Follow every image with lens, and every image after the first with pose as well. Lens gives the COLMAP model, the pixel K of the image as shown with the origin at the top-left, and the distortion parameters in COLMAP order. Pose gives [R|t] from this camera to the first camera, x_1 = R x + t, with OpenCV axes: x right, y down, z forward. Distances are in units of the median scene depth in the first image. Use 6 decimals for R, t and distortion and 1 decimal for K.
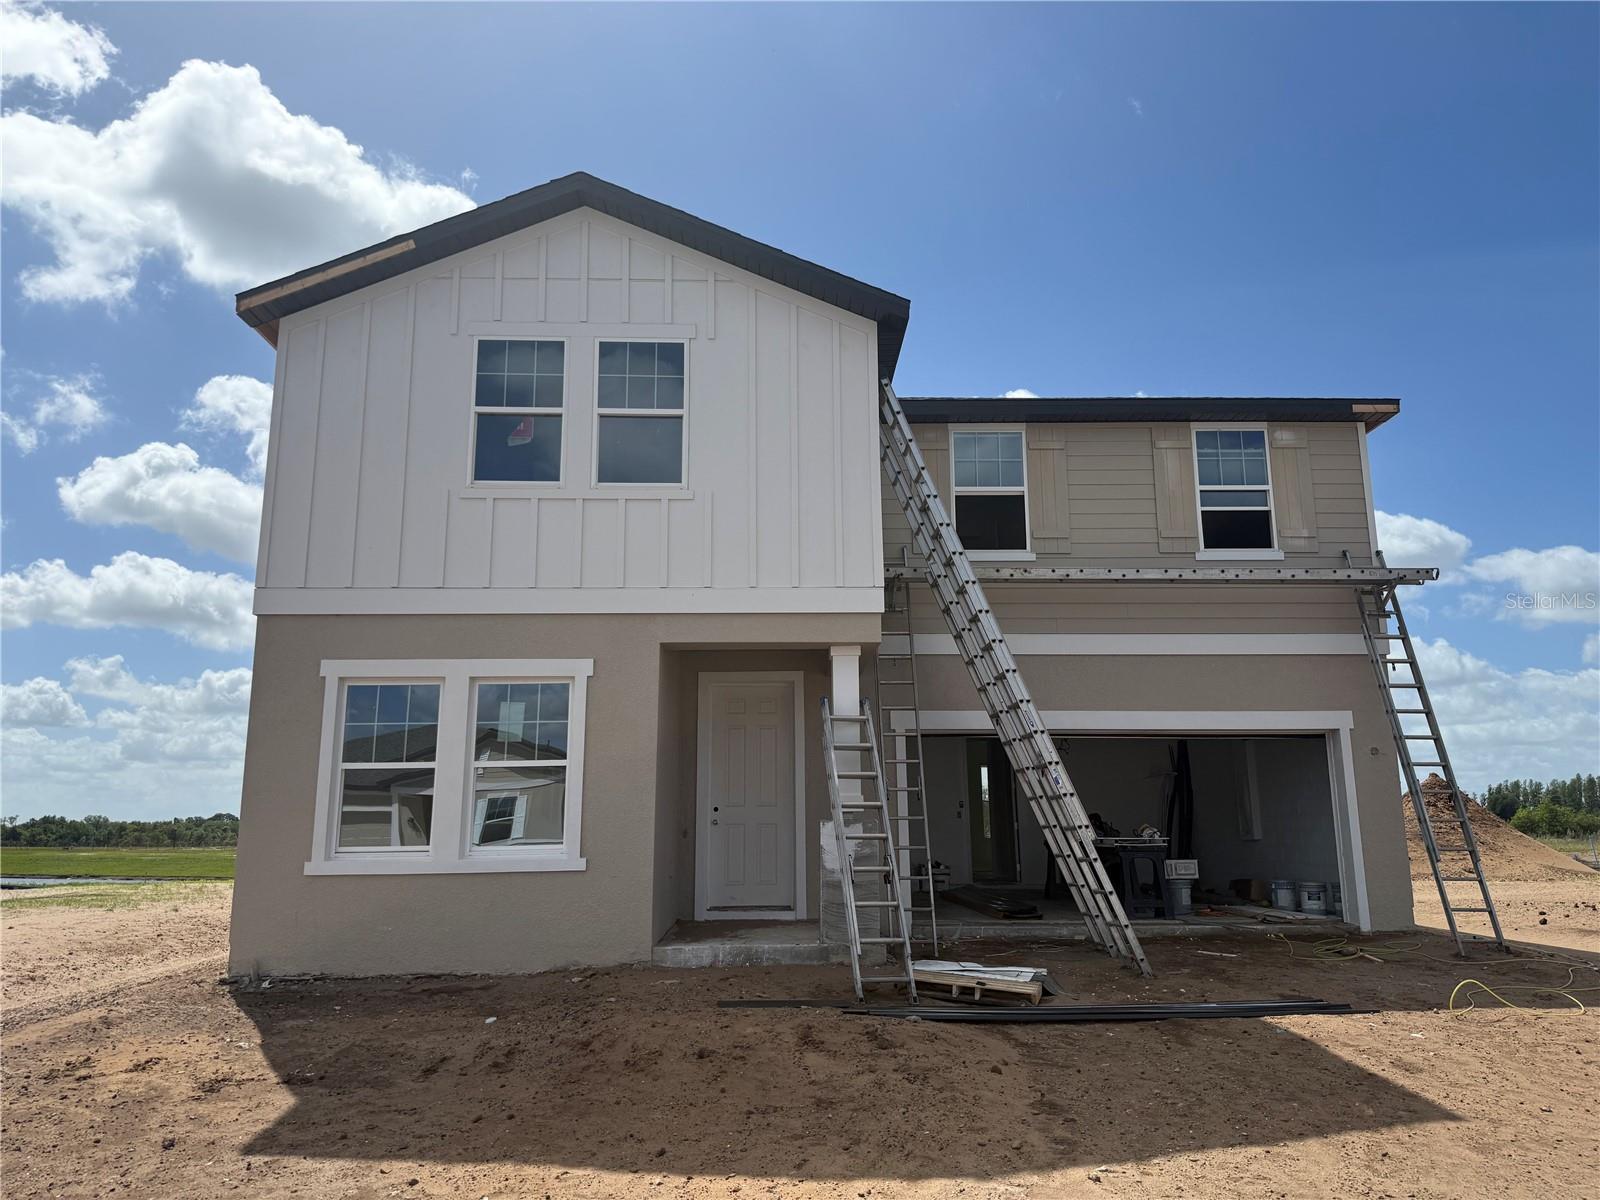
lens RADIAL K [[1119.6, 0, 806.8], [0, 1119.6, 601.1], [0, 0, 1]] dist [0.042101, -0.076217]
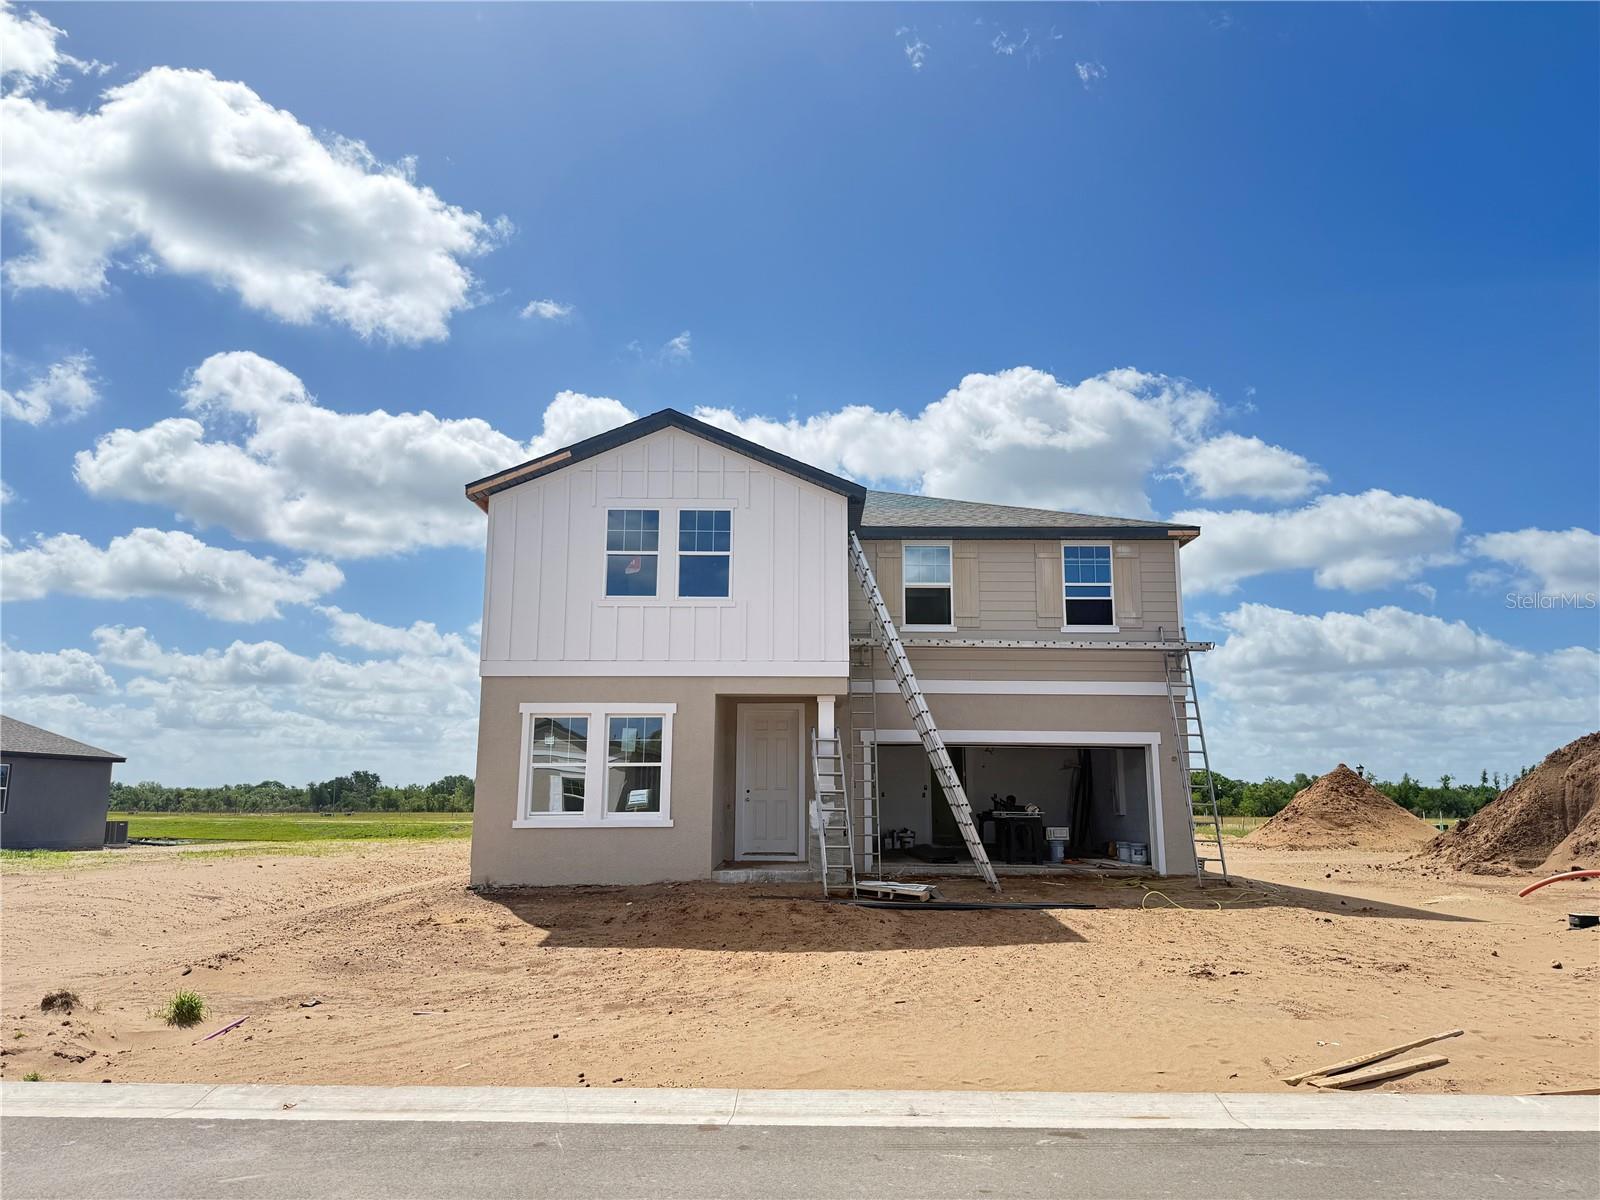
lens RADIAL K [[1119.6, 0, 806.8], [0, 1119.6, 601.1], [0, 0, 1]] dist [0.042101, -0.076217]
pose [[0.999591, 0.006148, -0.027940, 0.050861], [-0.005501, 0.999716, 0.023198, -0.137902], [0.028075, -0.023035, 0.999340, -0.657179]]
